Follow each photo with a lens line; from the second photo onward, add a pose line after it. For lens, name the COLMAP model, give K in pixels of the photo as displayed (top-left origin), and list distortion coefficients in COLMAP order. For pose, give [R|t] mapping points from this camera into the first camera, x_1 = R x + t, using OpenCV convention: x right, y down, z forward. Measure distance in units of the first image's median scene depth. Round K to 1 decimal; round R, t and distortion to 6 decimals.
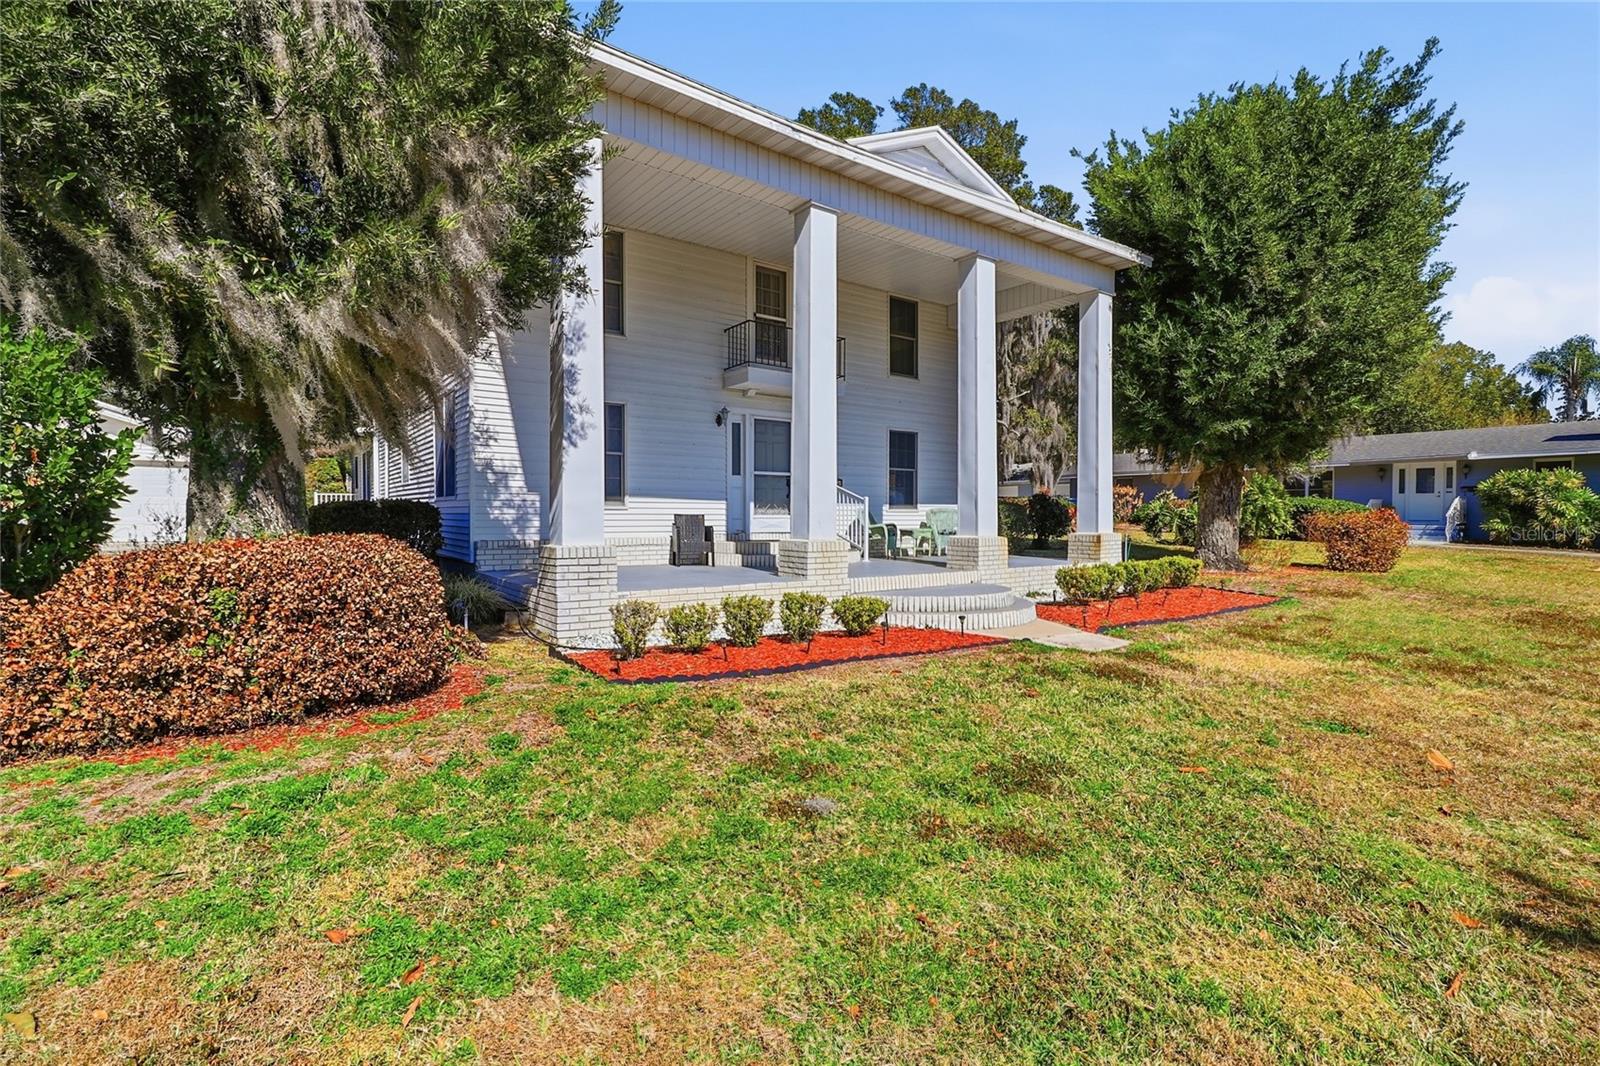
lens RADIAL K [[748.2, 0, 809.7], [0, 748.2, 526.6], [0, 0, 1]] dist [-0.001751, 0.000549]
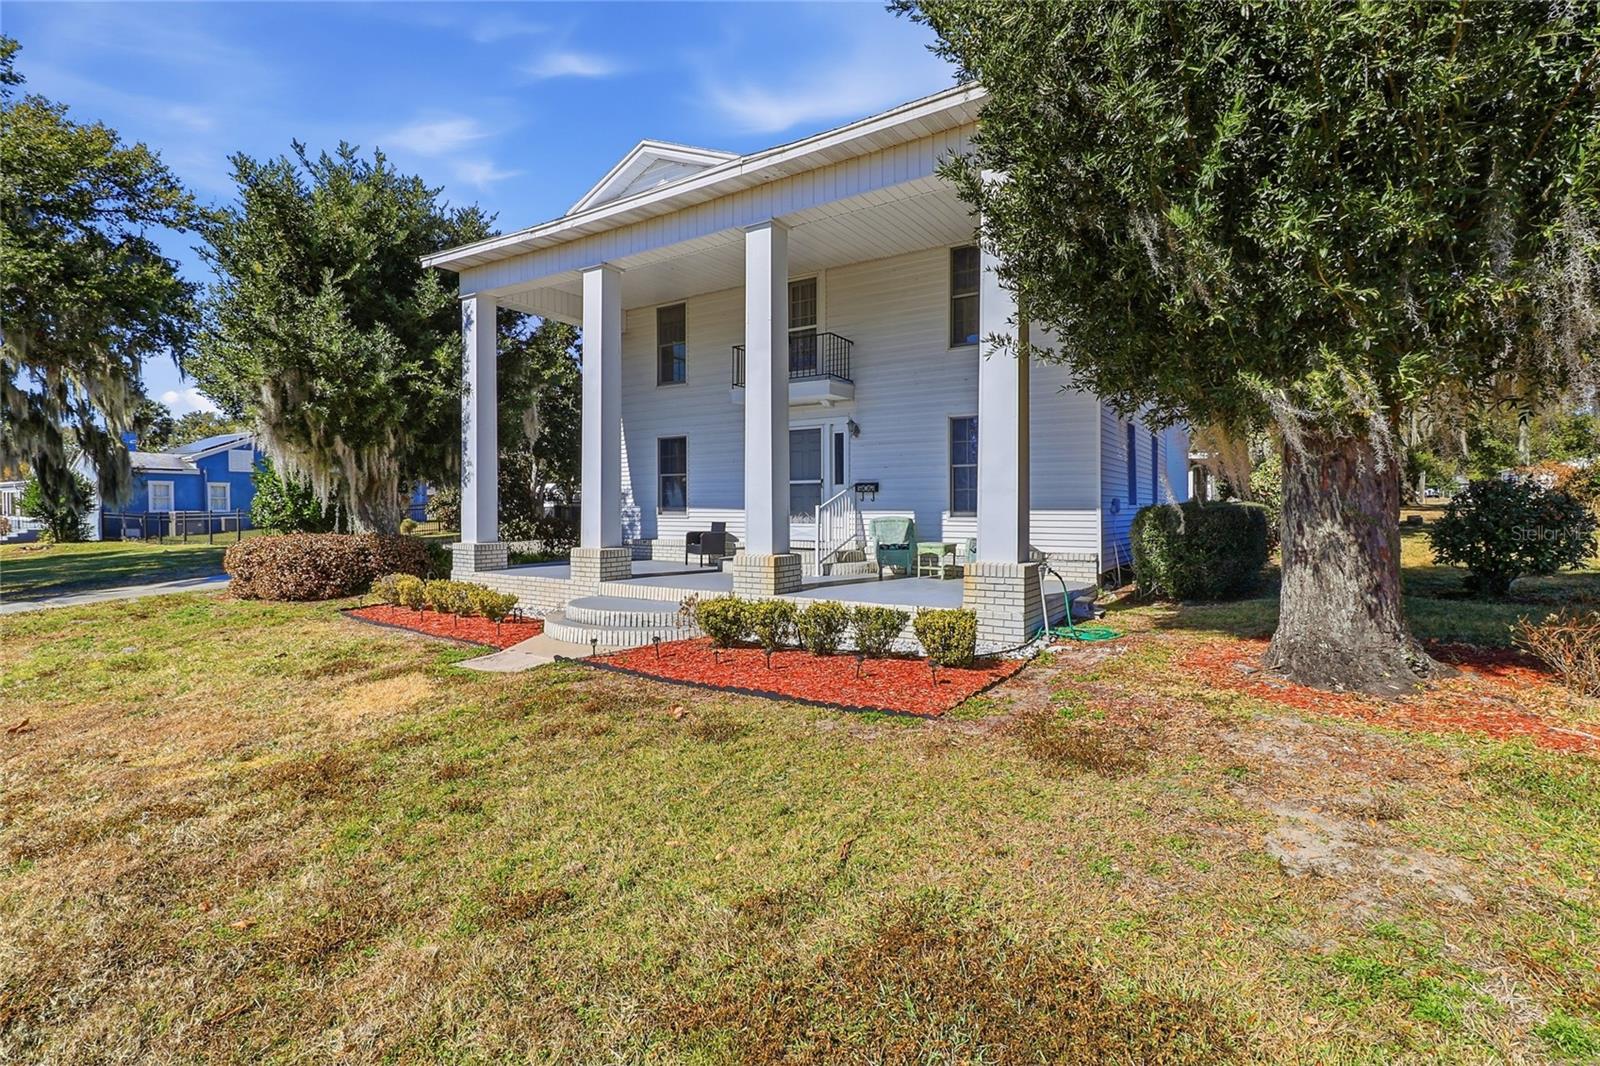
lens RADIAL K [[748.2, 0, 809.7], [0, 748.2, 526.6], [0, 0, 1]] dist [-0.001751, 0.000549]
pose [[0.355579, 0.001244, -0.934645, 1.135993], [-0.020002, 0.999780, -0.006279, -0.003318], [0.934432, 0.020928, 0.355526, 0.803790]]
